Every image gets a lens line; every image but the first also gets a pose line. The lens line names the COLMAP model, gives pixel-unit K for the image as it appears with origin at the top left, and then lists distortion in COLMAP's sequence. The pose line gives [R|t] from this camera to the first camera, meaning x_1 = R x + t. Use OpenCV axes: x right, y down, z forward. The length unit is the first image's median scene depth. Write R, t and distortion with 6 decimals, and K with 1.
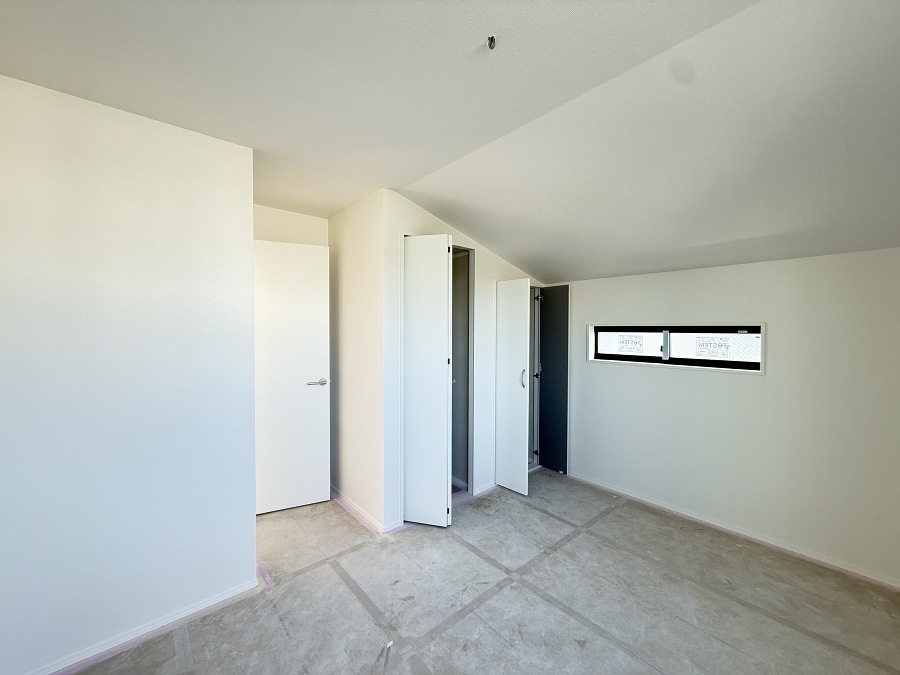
lens RADIAL K [[363.4, 0, 444.2], [0, 363.4, 334.8], [0, 0, 1]] dist [-0.000228, 0.000209]
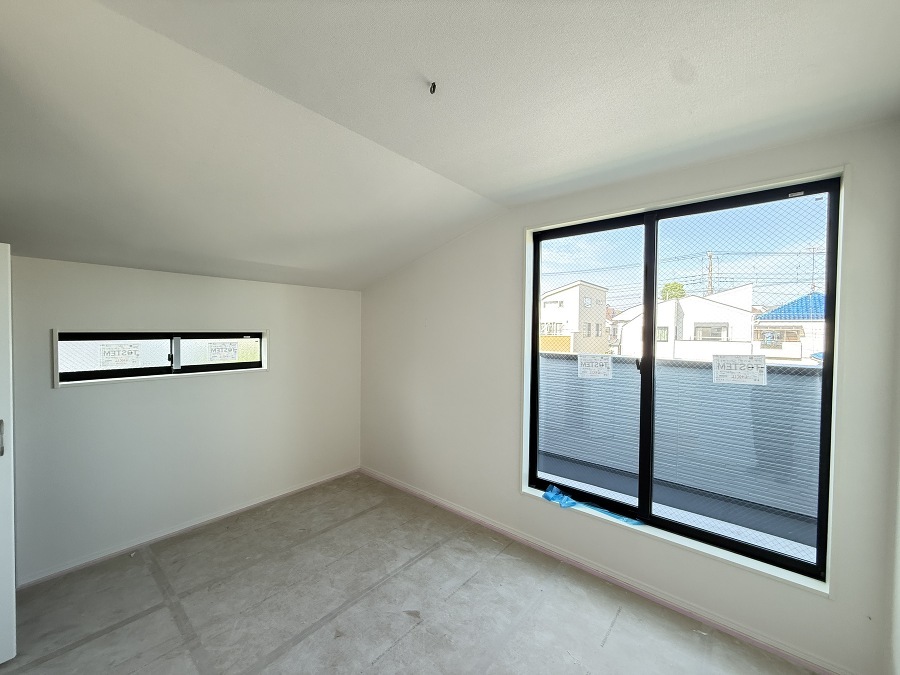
lens RADIAL K [[363.4, 0, 444.2], [0, 363.4, 334.8], [0, 0, 1]] dist [-0.000228, 0.000209]
pose [[-0.157015, -0.012247, 0.987520, -0.474117], [0.021934, 0.999633, 0.015884, -0.021016], [-0.987353, 0.024154, -0.156689, 0.569770]]
